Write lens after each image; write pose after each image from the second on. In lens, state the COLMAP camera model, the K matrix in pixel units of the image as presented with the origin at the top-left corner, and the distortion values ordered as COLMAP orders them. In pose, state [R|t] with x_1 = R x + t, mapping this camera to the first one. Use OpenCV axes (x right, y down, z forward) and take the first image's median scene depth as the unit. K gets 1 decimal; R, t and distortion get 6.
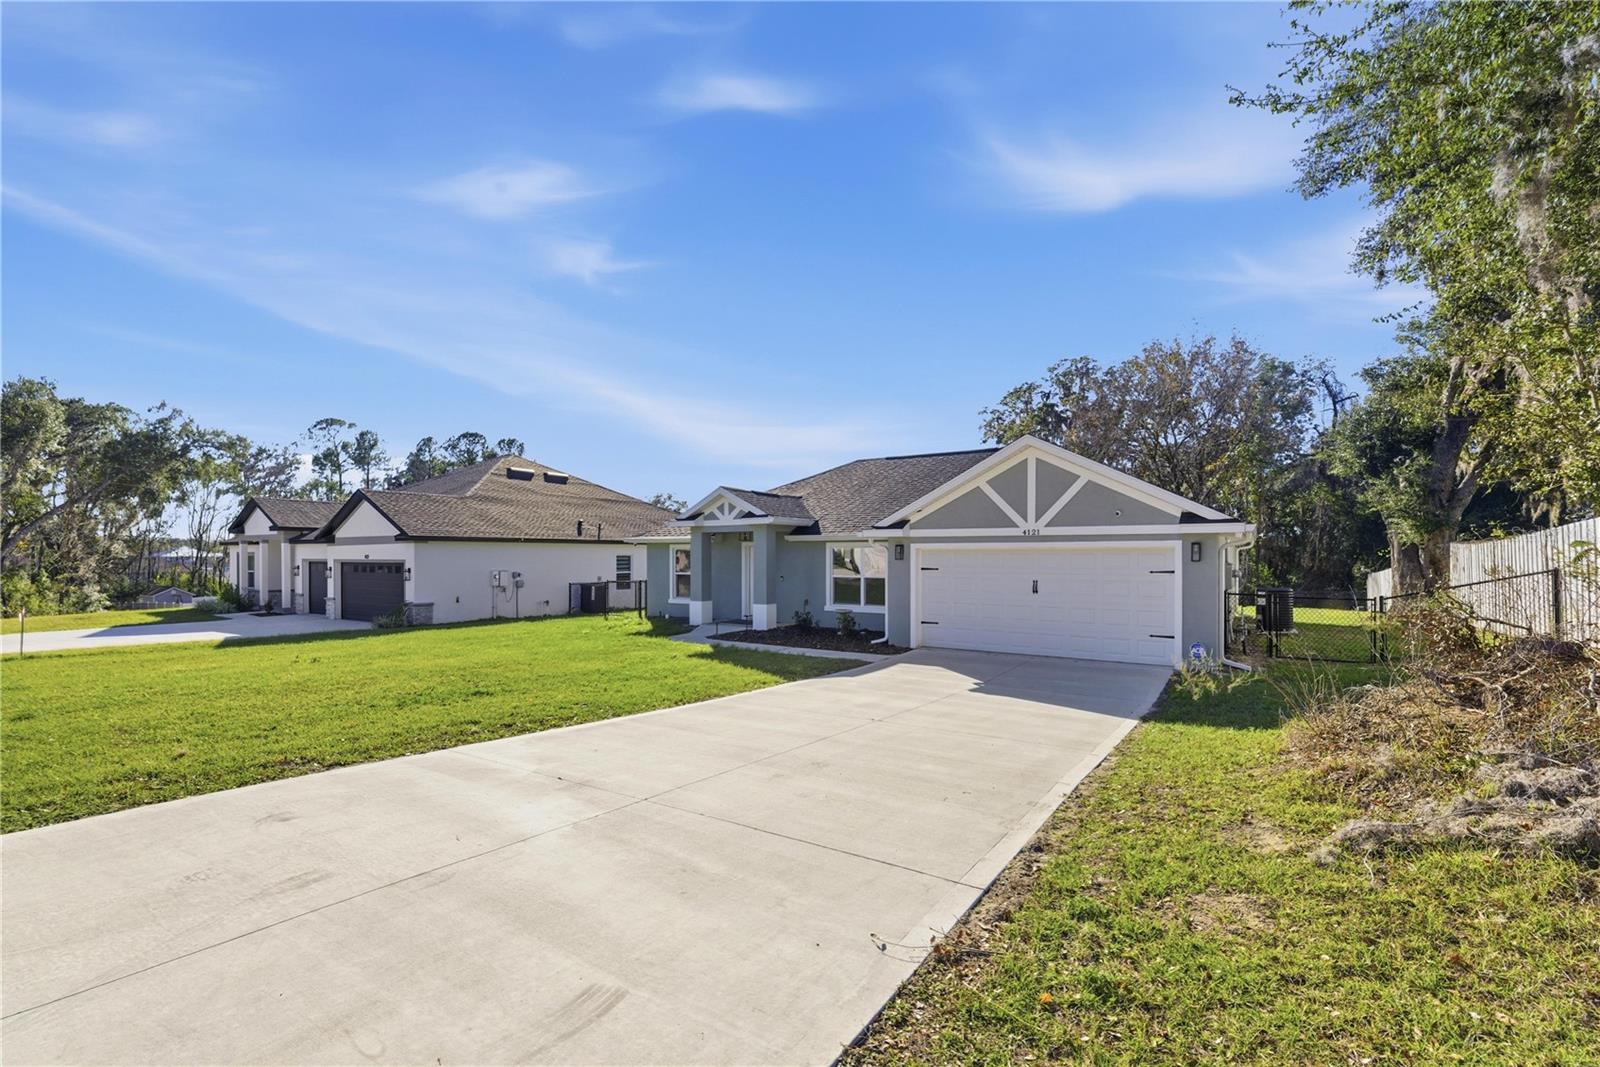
lens RADIAL K [[697.6, 0, 790.8], [0, 697.6, 543.6], [0, 0, 1]] dist [0.007926, 0.000031]
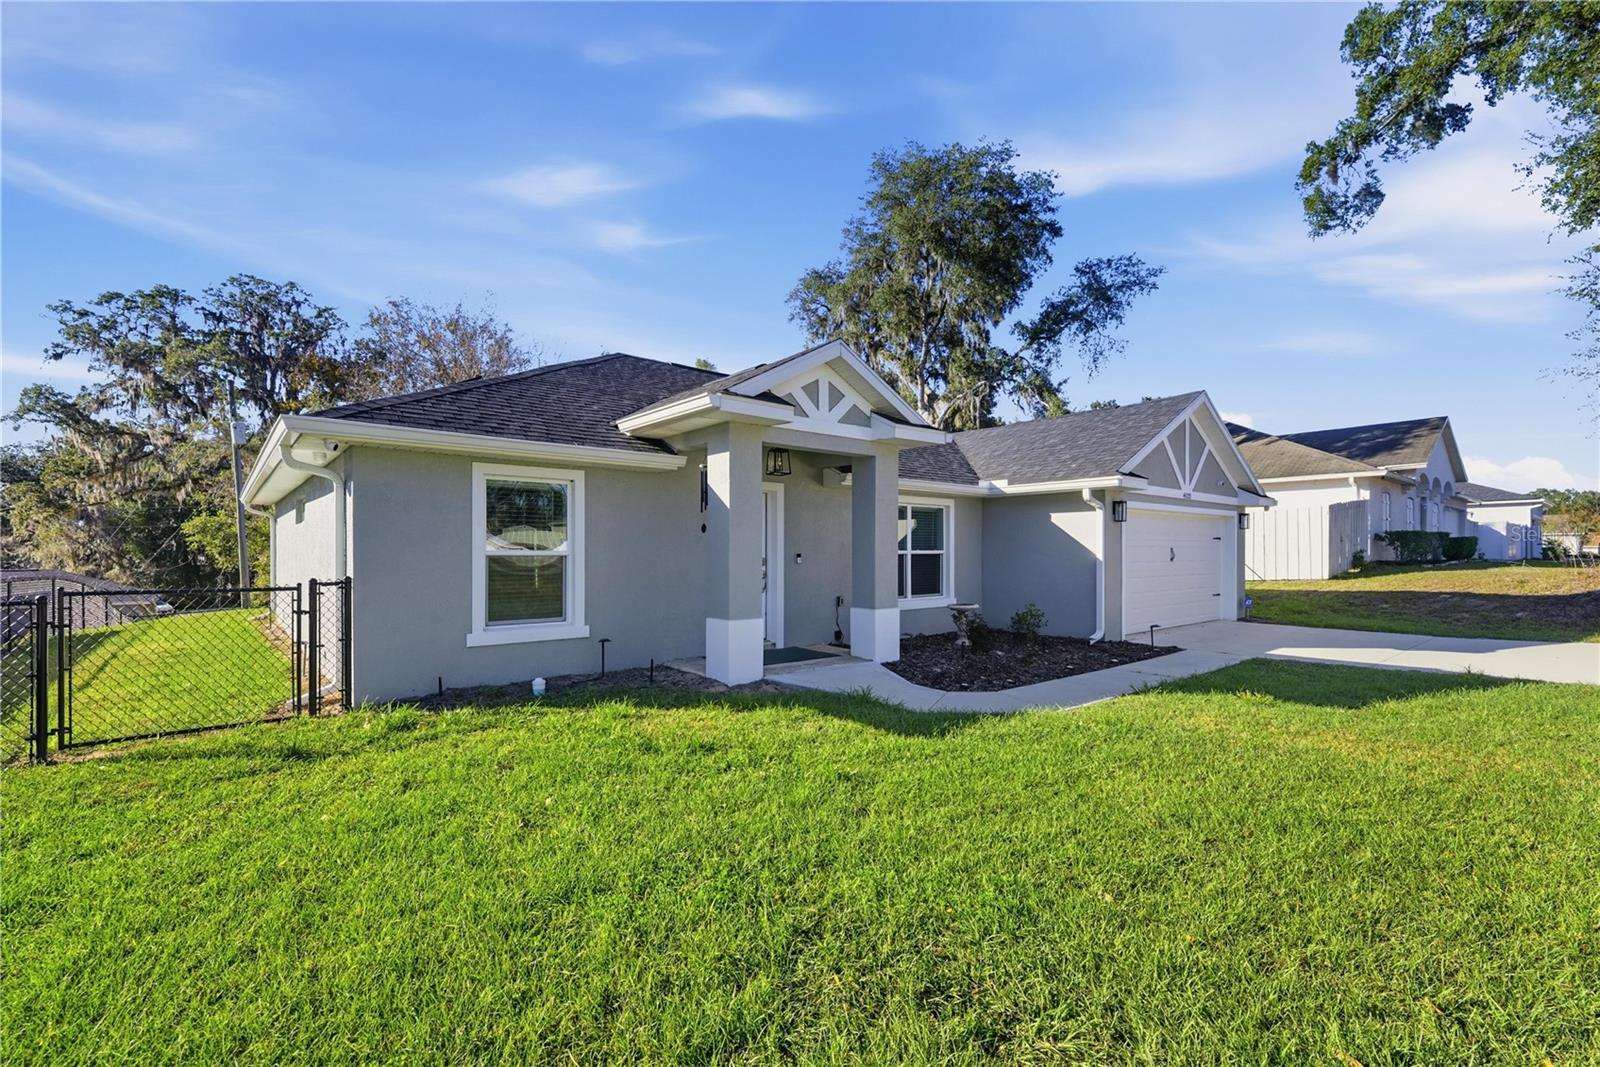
lens RADIAL K [[697.6, 0, 796.7], [0, 697.6, 542.1], [0, 0, 1]] dist [0.007926, 0.000031]
pose [[0.281844, 0.013445, 0.959366, -0.498479], [-0.013613, 0.999857, -0.010013, 0.044573], [-0.959364, -0.010238, 0.281987, 0.873608]]
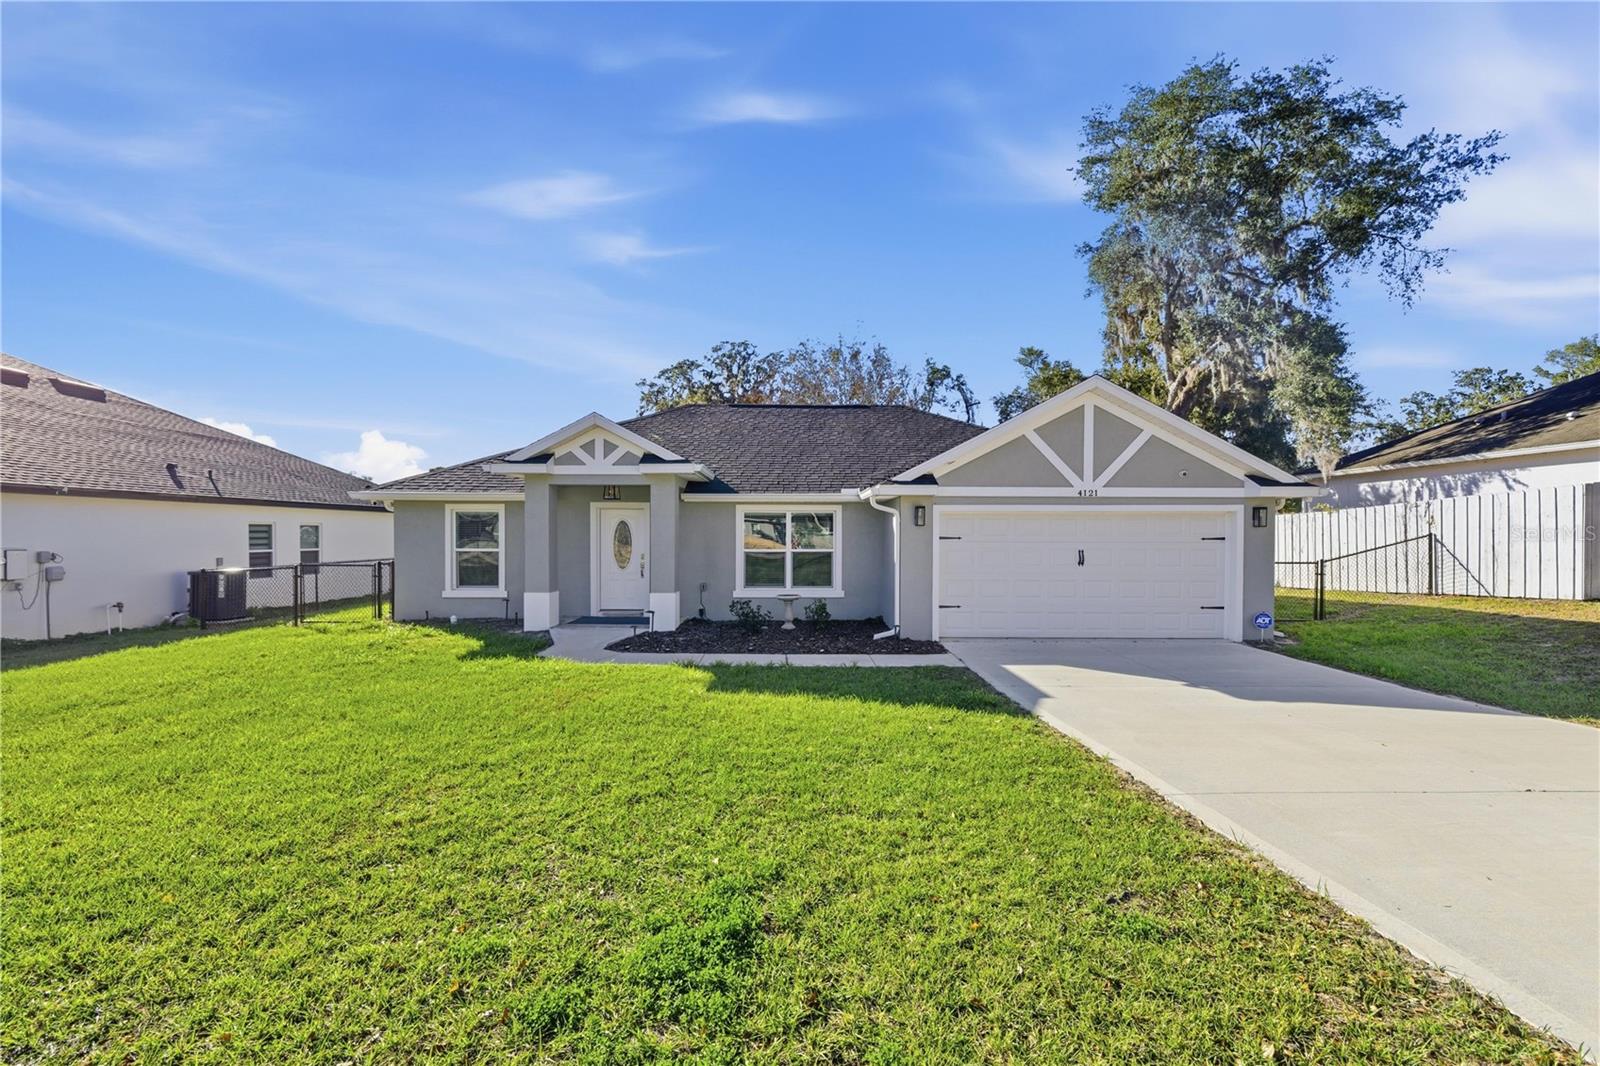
lens RADIAL K [[674.8, 0, 793.3], [0, 674.8, 537.9], [0, 0, 1]] dist [0.008715, -0.001560]
pose [[0.832740, -0.001972, 0.553661, -0.284262], [-0.011607, 0.999712, 0.021019, 0.017758], [-0.553542, -0.023930, 0.832477, 0.363951]]
